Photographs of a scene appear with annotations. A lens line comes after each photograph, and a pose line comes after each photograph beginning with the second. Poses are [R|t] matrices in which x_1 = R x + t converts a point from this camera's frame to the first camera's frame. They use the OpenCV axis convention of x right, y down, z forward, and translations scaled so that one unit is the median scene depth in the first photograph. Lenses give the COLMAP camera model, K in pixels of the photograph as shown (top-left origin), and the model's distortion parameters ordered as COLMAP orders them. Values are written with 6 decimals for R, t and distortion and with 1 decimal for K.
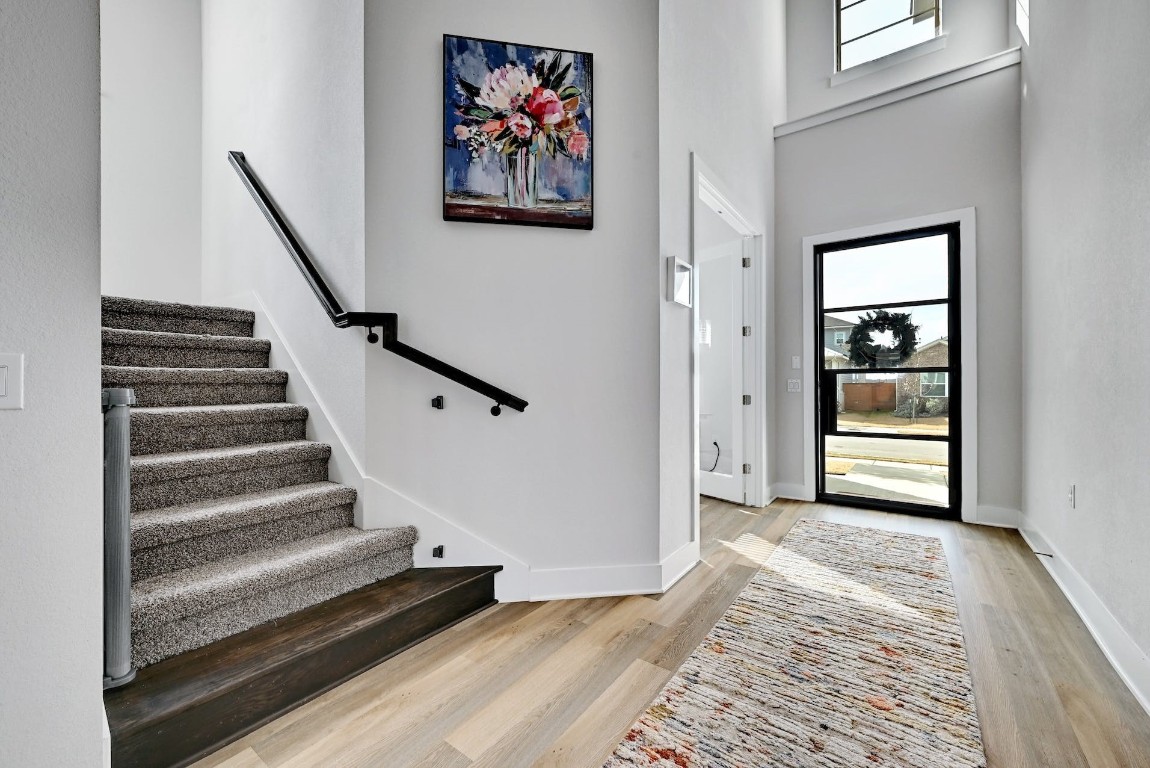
lens RADIAL K [[456.8, 0, 575.8], [0, 456.8, 381.7], [0, 0, 1]] dist [0.002297, -0.000023]
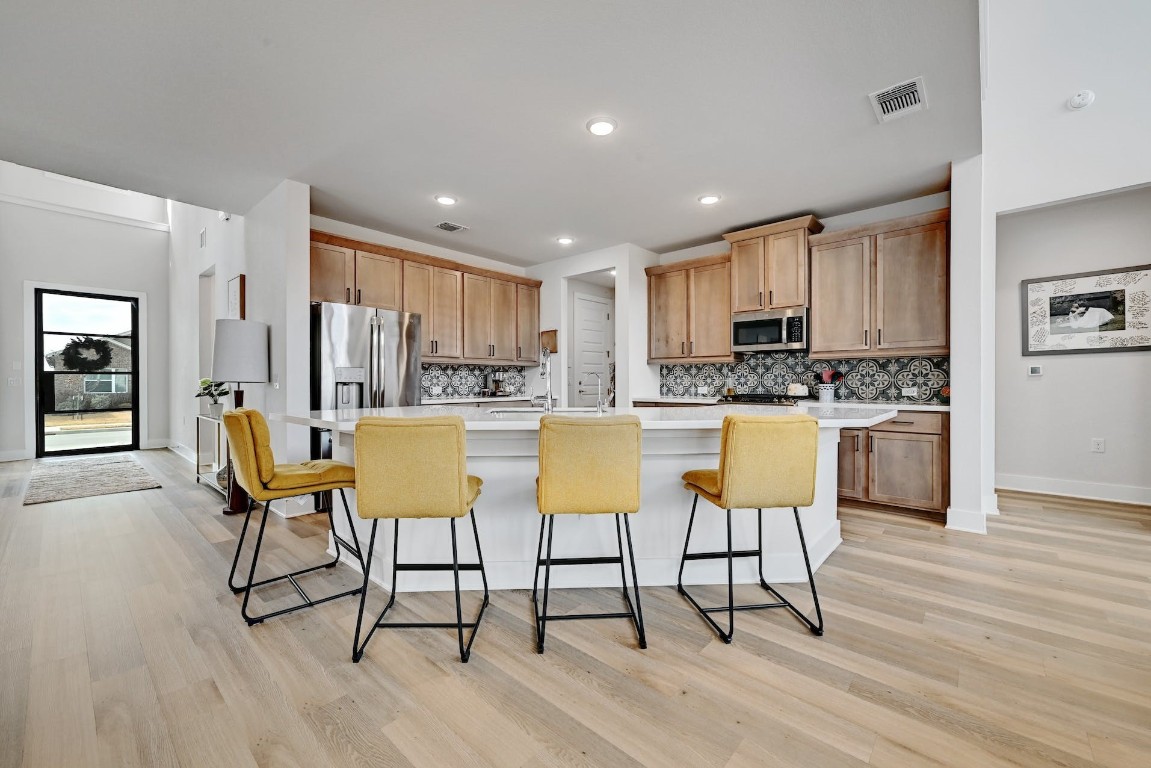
lens RADIAL K [[457.2, 0, 576.3], [0, 457.2, 381.7], [0, 0, 1]] dist [0.002297, -0.000023]
pose [[0.090228, 0.000276, 0.995921, -0.845117], [-0.007057, 0.999975, 0.000362, -0.006225], [-0.995896, -0.007061, 0.090228, -0.935267]]
